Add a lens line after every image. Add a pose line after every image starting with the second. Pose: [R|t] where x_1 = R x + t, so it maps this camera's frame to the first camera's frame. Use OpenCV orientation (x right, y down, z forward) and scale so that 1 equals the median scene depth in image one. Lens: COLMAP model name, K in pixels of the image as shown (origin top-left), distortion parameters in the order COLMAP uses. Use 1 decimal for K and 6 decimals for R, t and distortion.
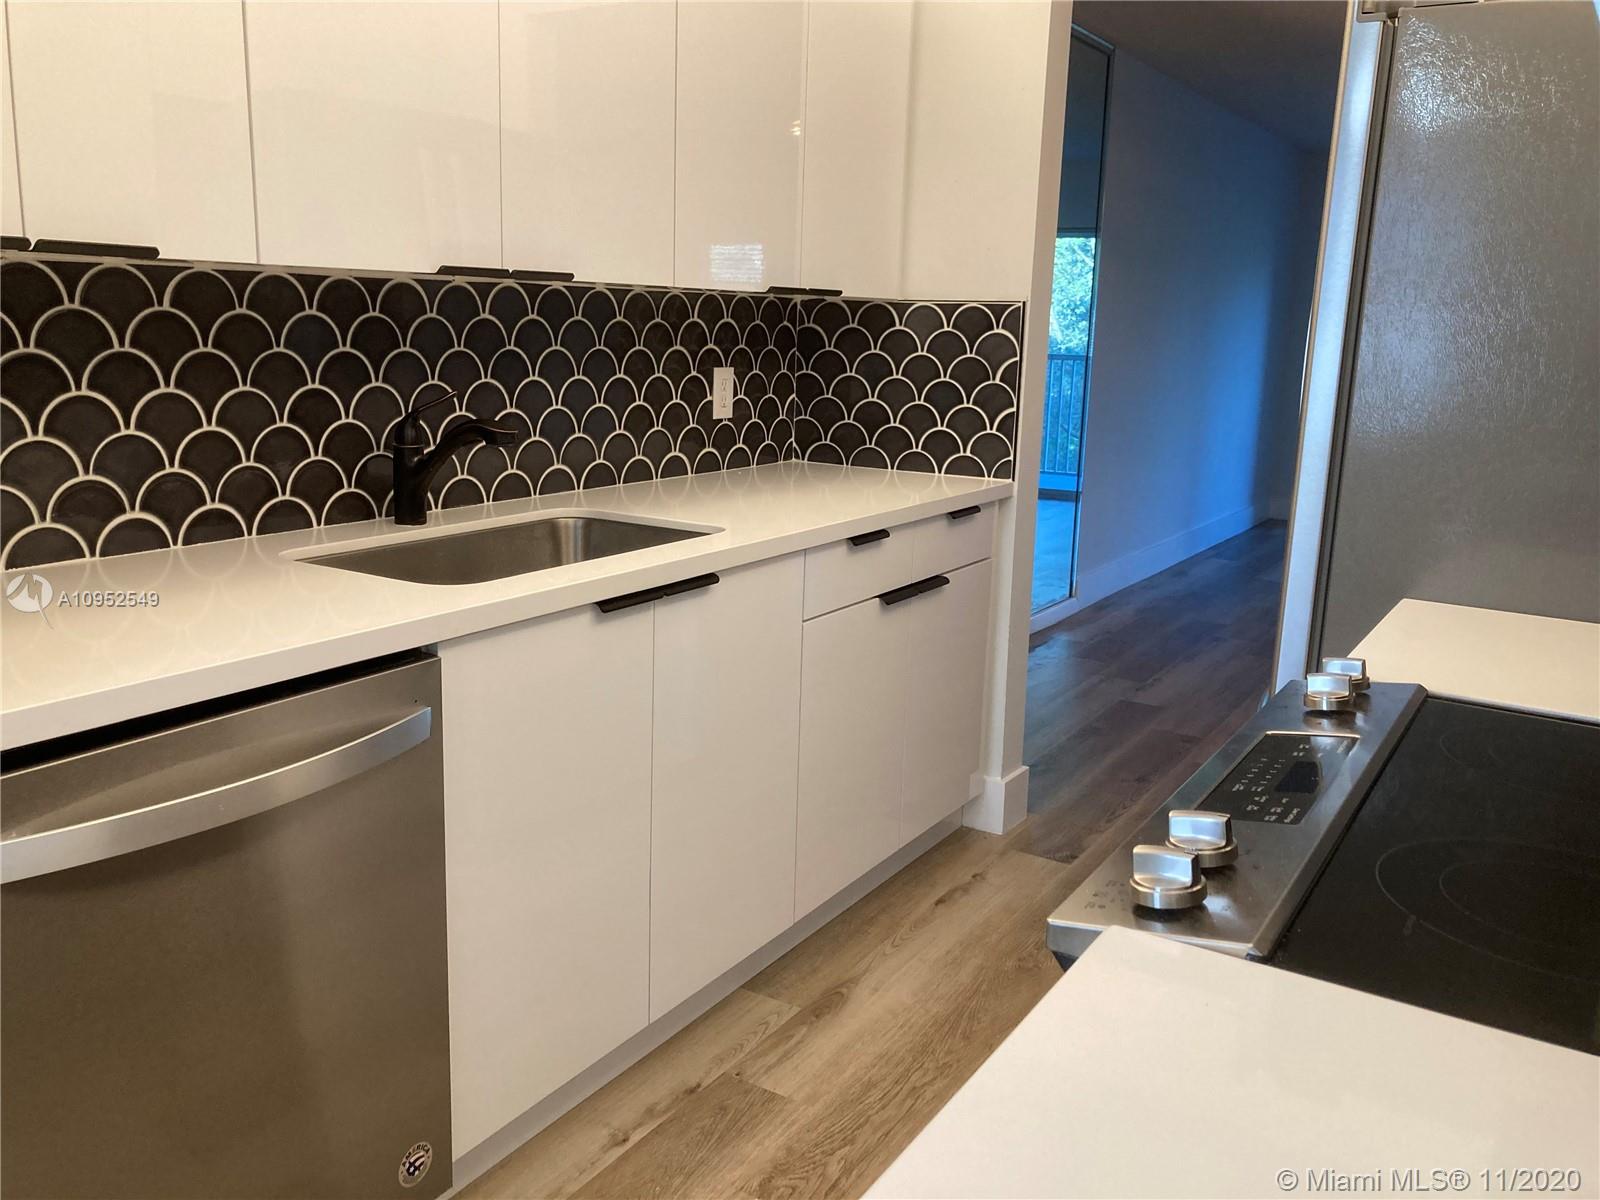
lens RADIAL K [[1332.7, 0, 790.1], [0, 1332.7, 593.4], [0, 0, 1]] dist [0.042346, -0.032105]
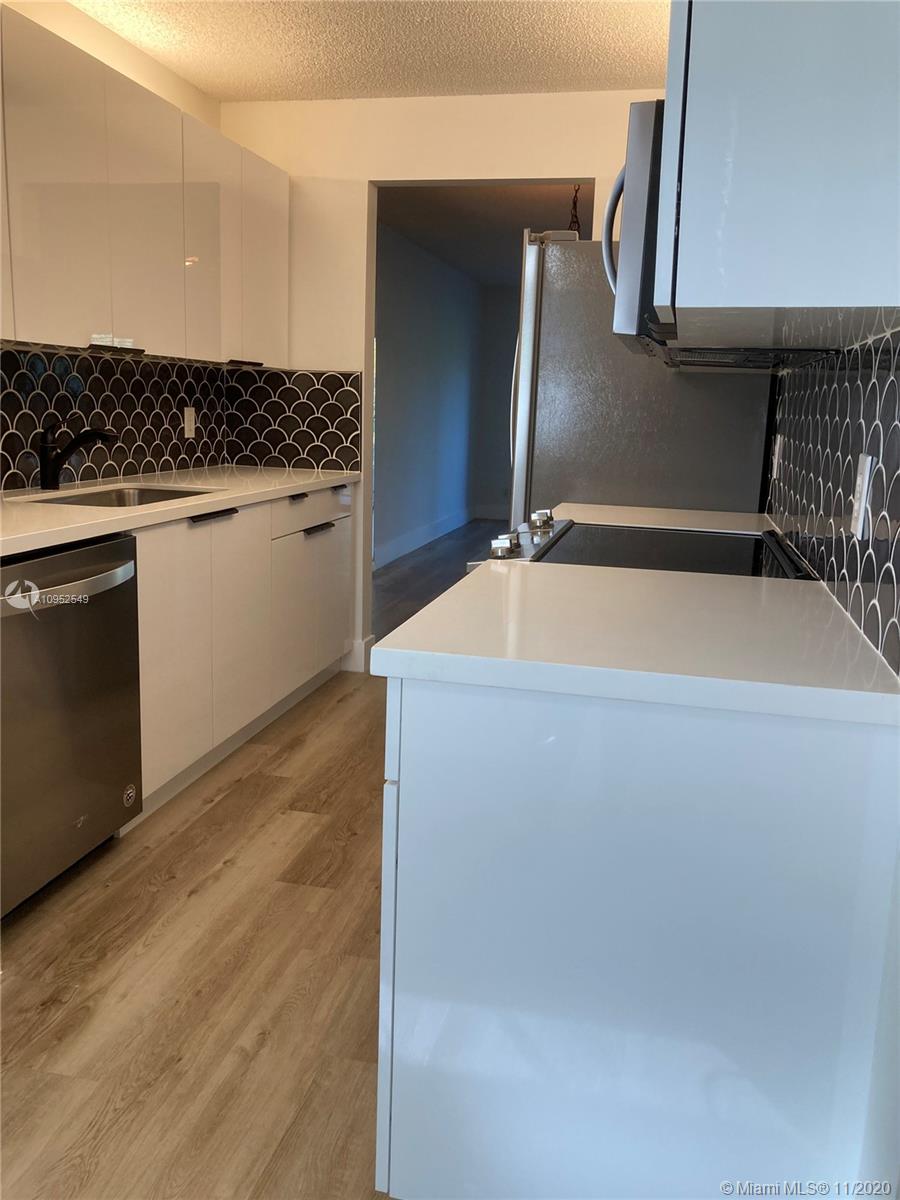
lens RADIAL K [[999.5, 0, 456.9], [0, 999.5, 595.6], [0, 0, 1]] dist [0.042346, -0.032105]
pose [[0.944317, -0.057473, 0.323979, -0.176965], [0.058131, 0.998280, 0.007654, 0.089824], [-0.323862, 0.011605, 0.946033, -0.355519]]
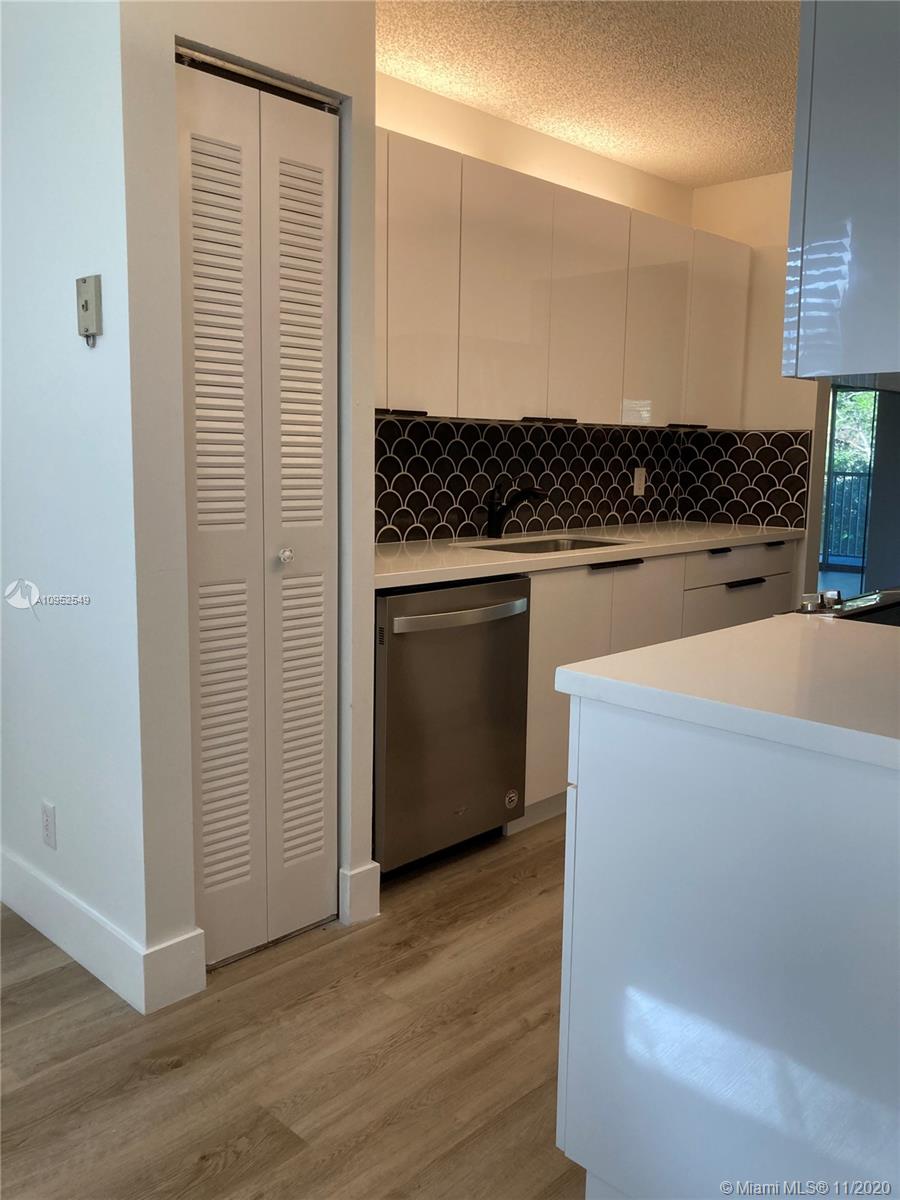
lens RADIAL K [[999.5, 0, 446.7], [0, 999.5, 593.3], [0, 0, 1]] dist [0.042346, -0.032105]
pose [[0.977240, 0.018440, -0.211335, -0.017334], [-0.031473, 0.997793, -0.058471, 0.106976], [0.209790, 0.063792, 0.975663, -0.457421]]
